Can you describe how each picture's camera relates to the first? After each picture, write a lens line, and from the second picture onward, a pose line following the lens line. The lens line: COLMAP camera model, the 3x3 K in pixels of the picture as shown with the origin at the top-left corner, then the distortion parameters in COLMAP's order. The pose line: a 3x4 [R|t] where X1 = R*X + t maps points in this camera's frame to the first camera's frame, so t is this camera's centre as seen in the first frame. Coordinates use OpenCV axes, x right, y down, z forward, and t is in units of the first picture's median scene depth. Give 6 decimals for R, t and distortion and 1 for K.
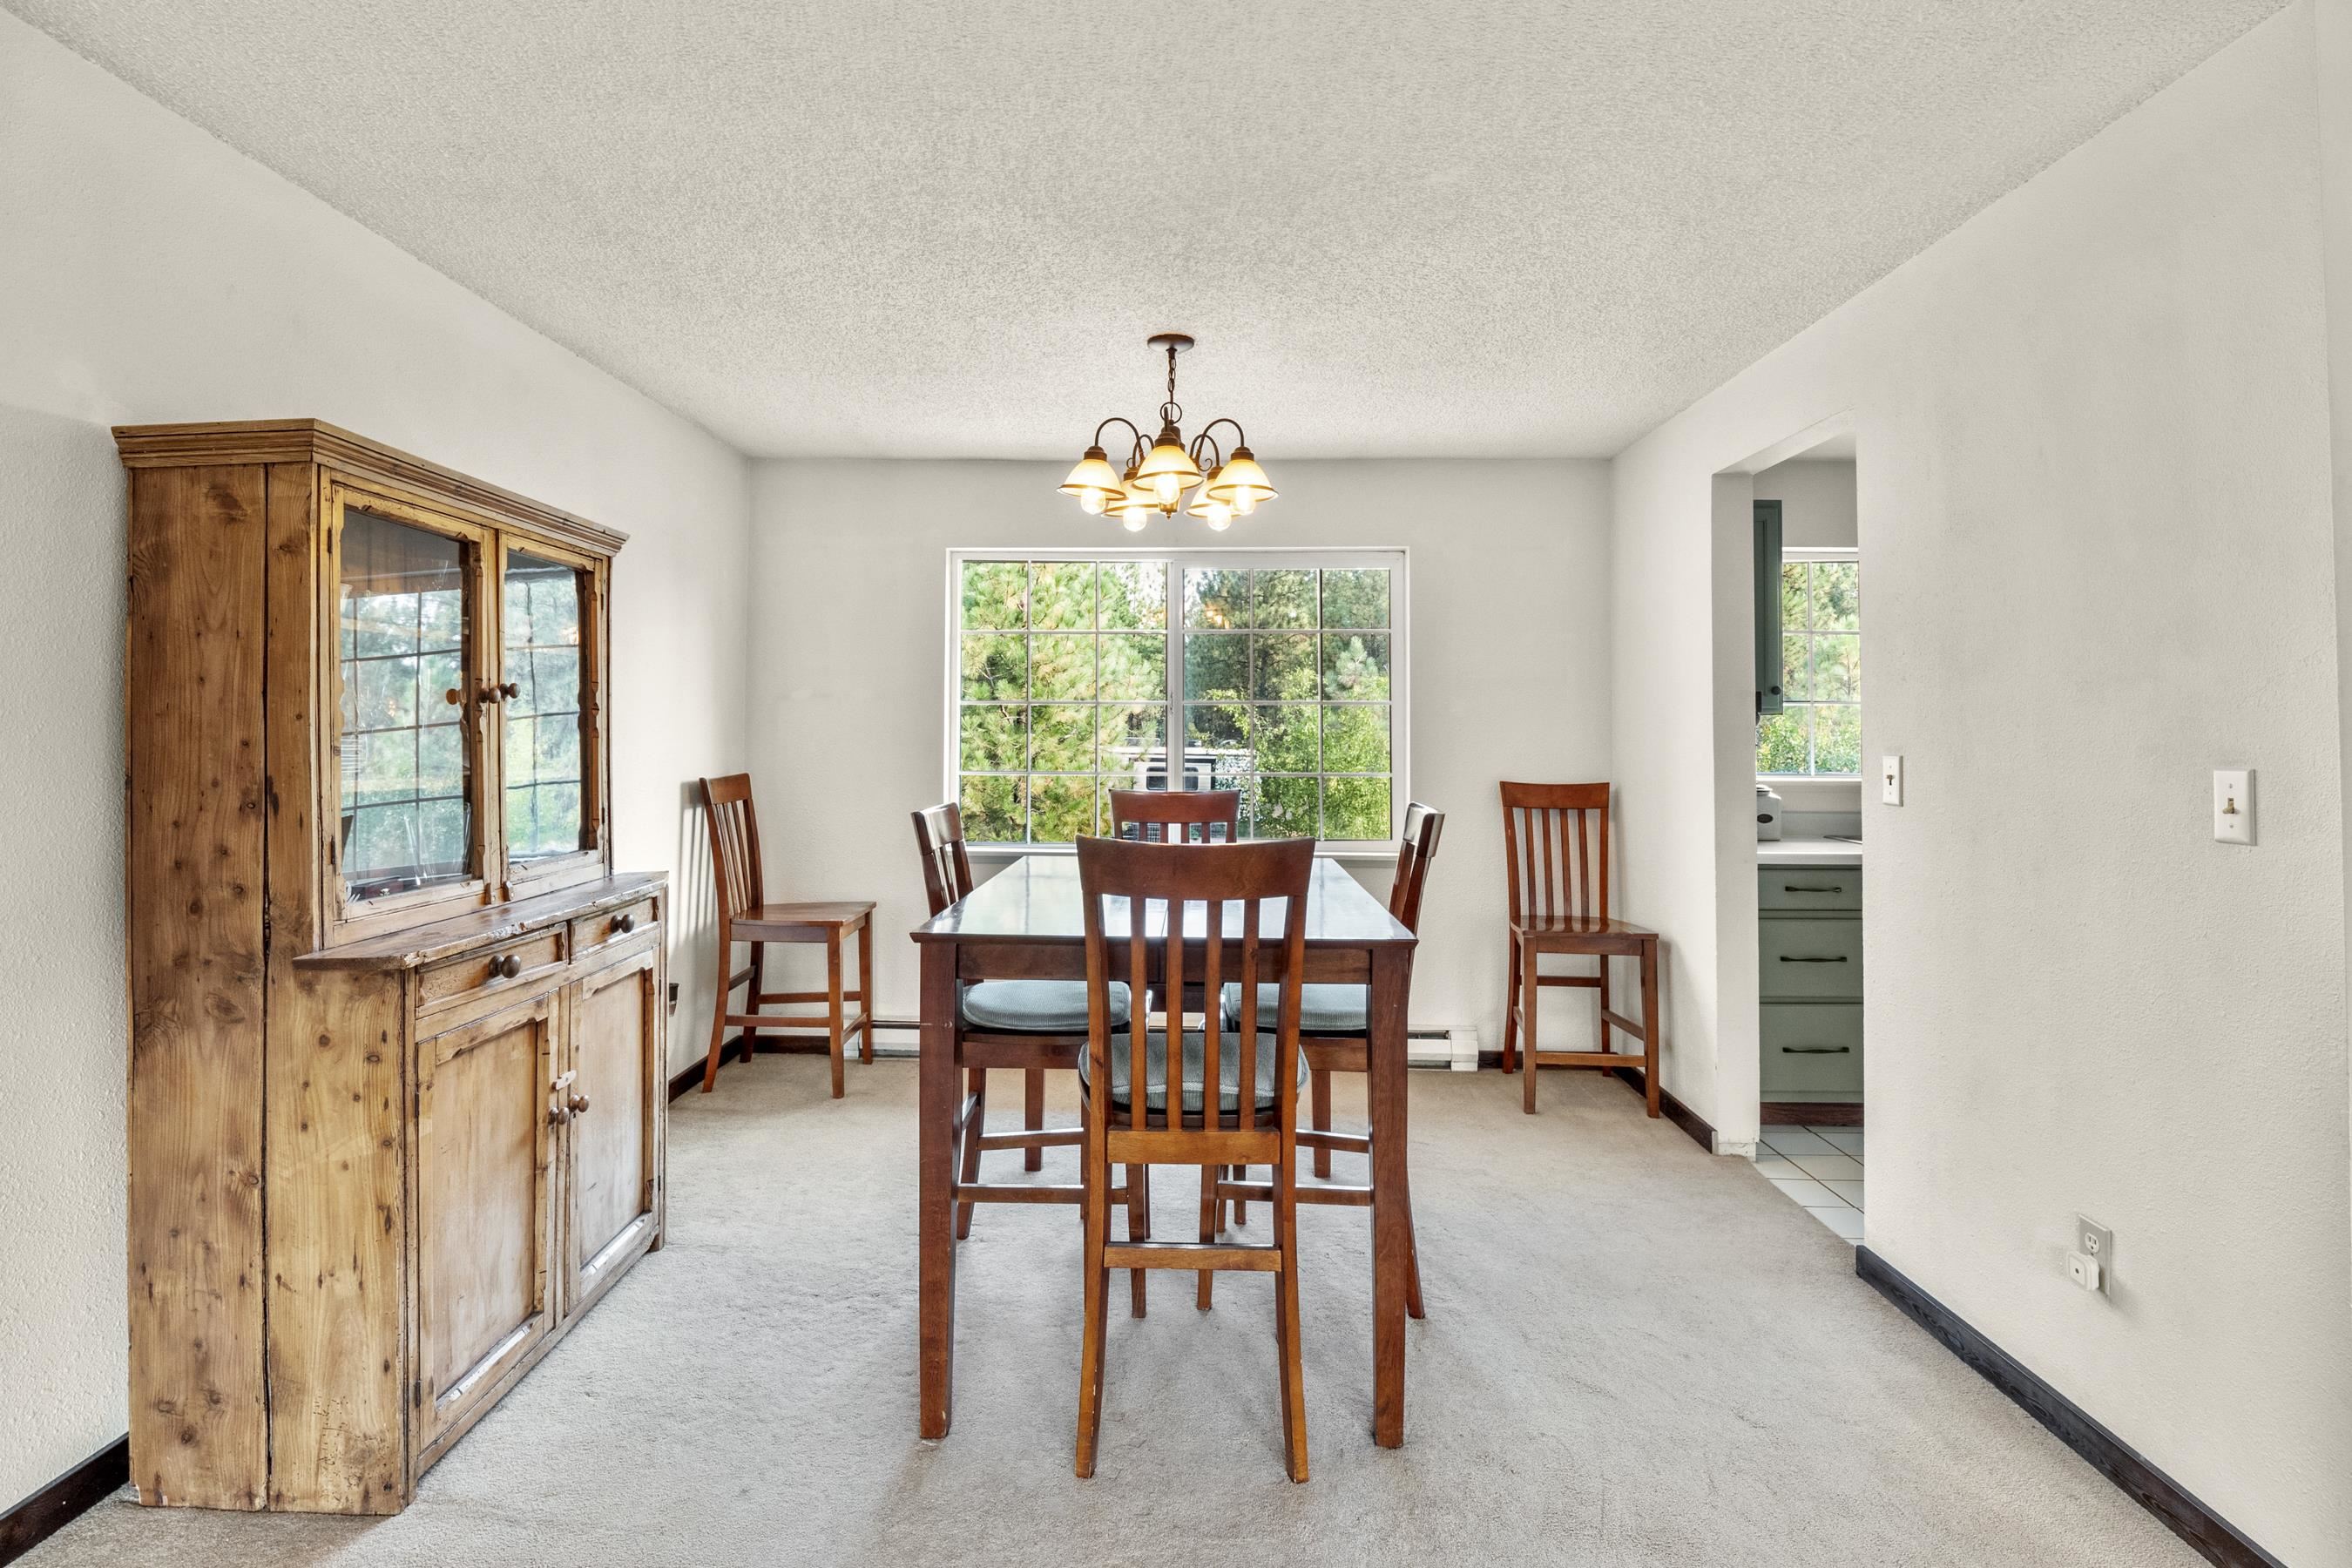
lens RADIAL K [[1165.0, 0, 1167.8], [0, 1165.0, 720.3], [0, 0, 1]] dist [-0.008115, -0.000565]
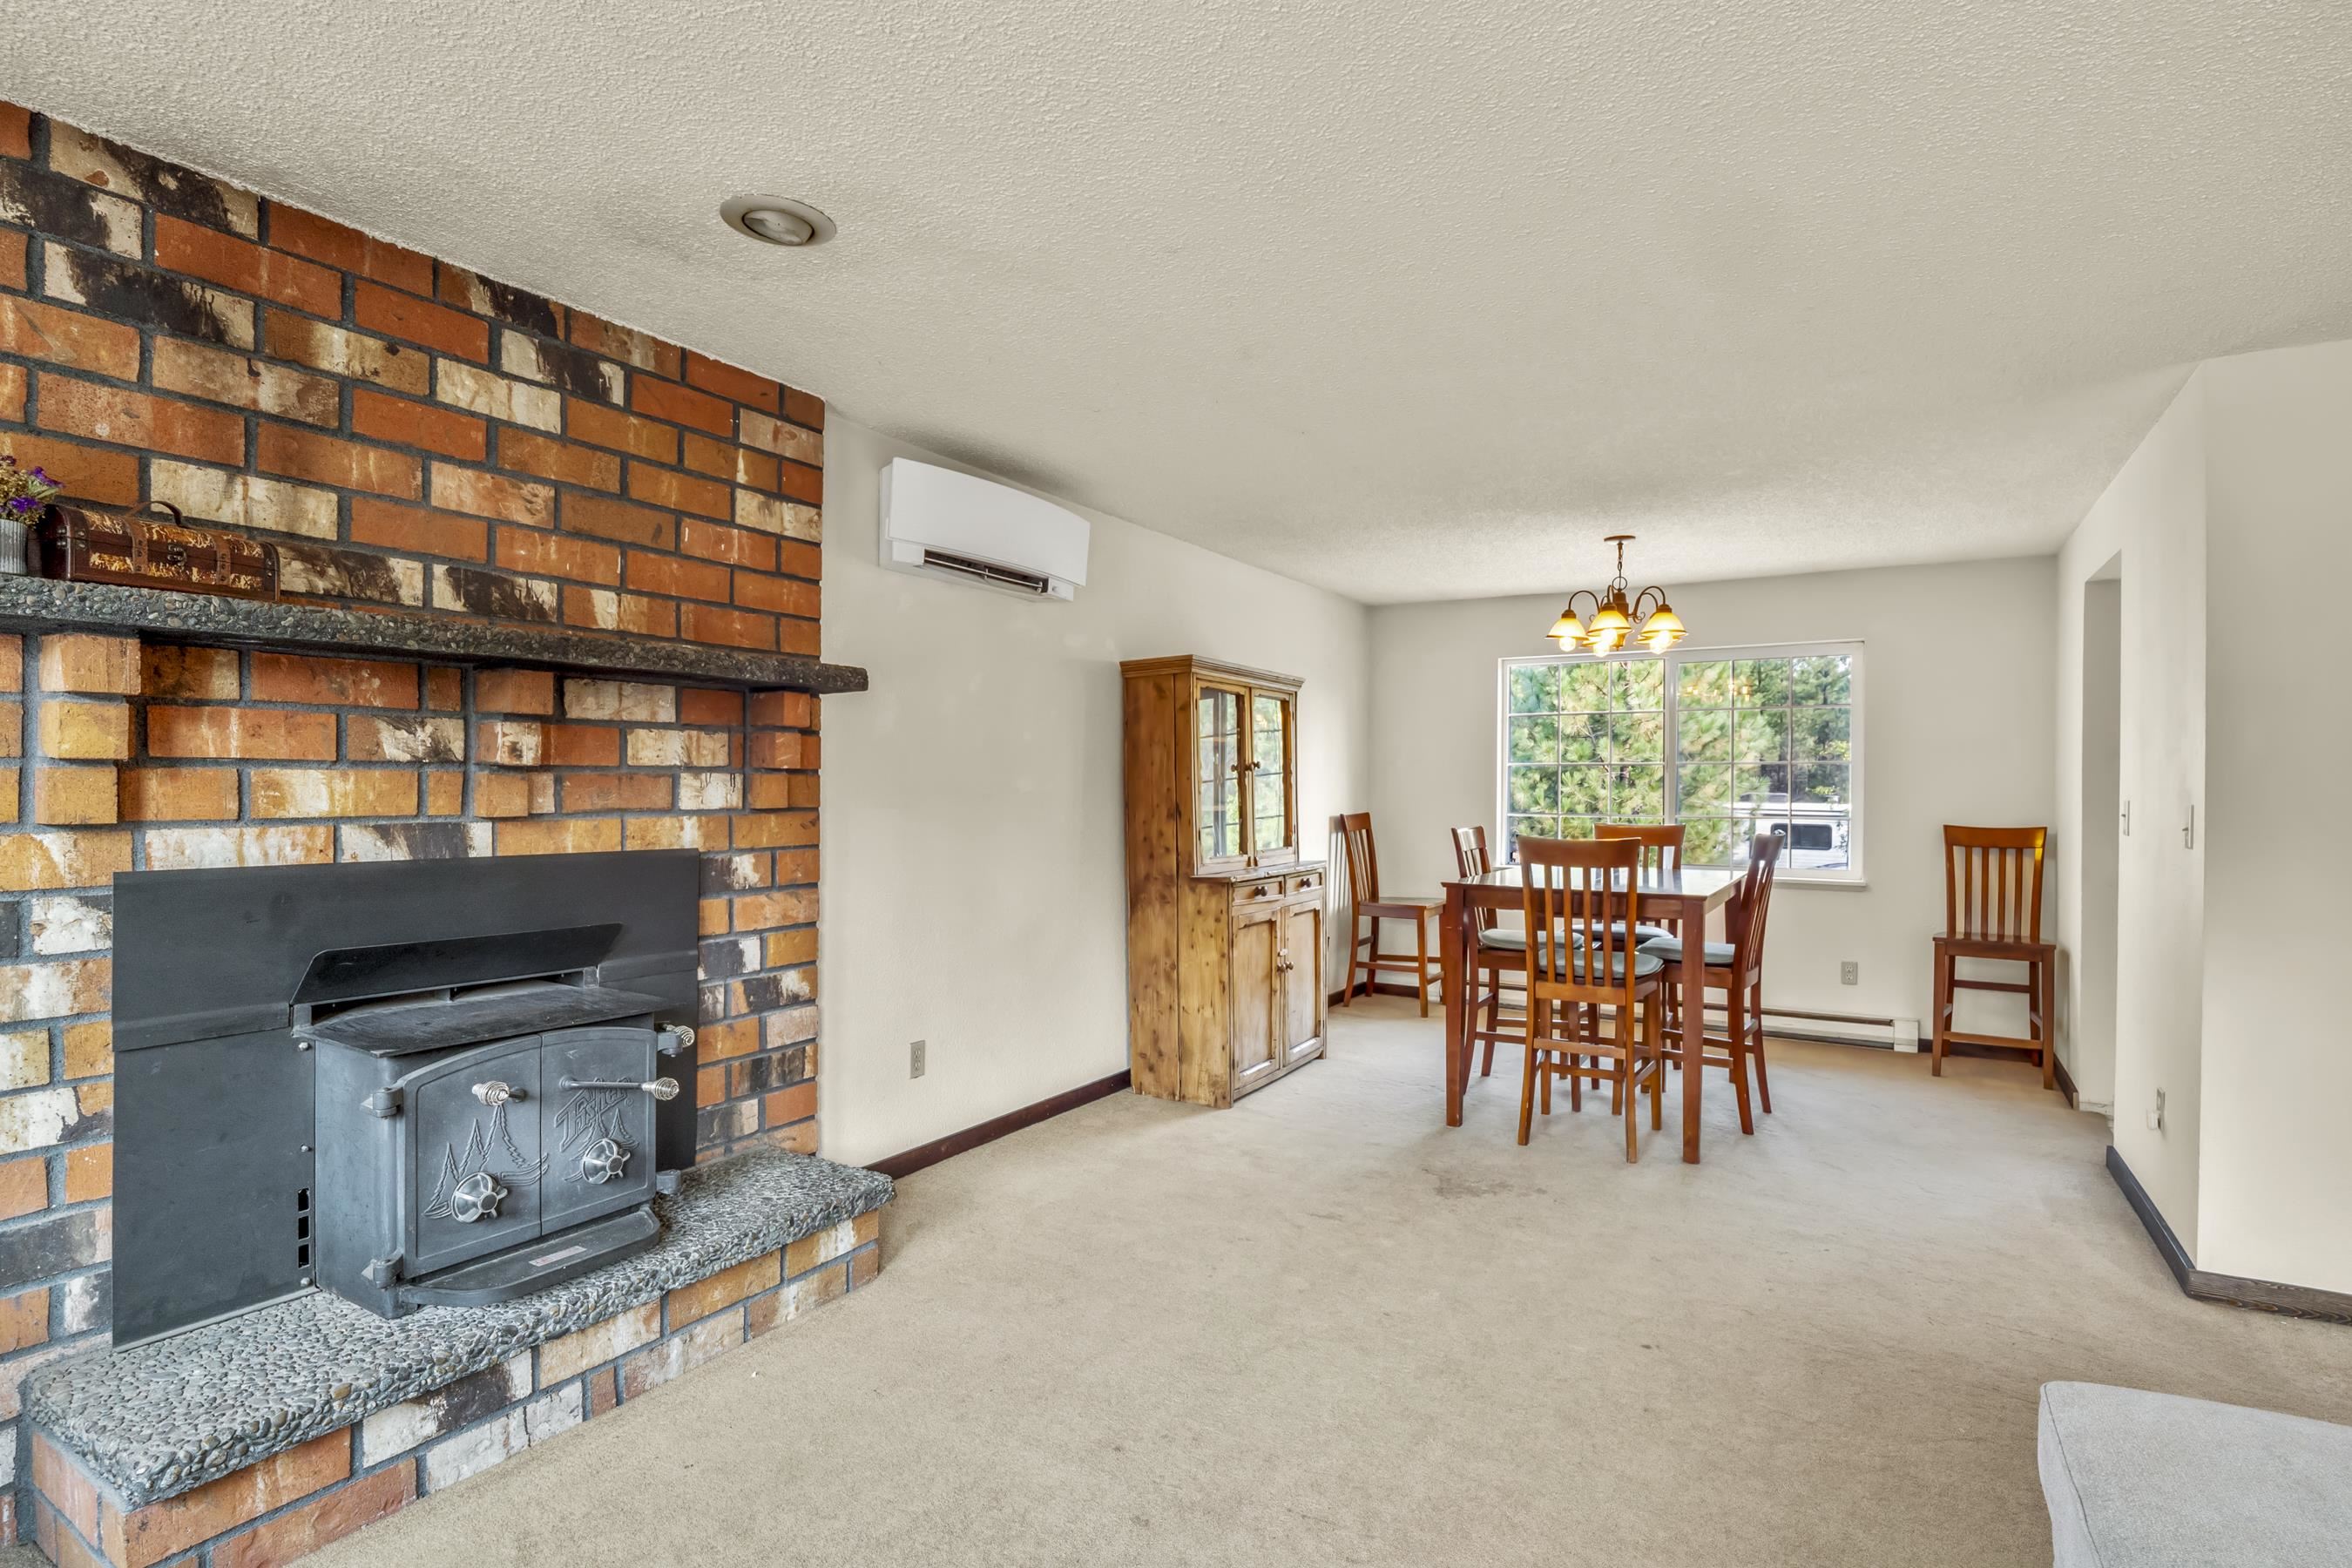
lens RADIAL K [[1168.4, 0, 1176.0], [0, 1168.4, 753.5], [0, 0, 1]] dist [-0.011207, -0.009224]
pose [[0.870215, -0.013742, -0.492480, 0.373990], [0.004395, 0.999788, -0.020132, -0.005353], [0.492653, 0.015355, 0.870091, -0.986470]]
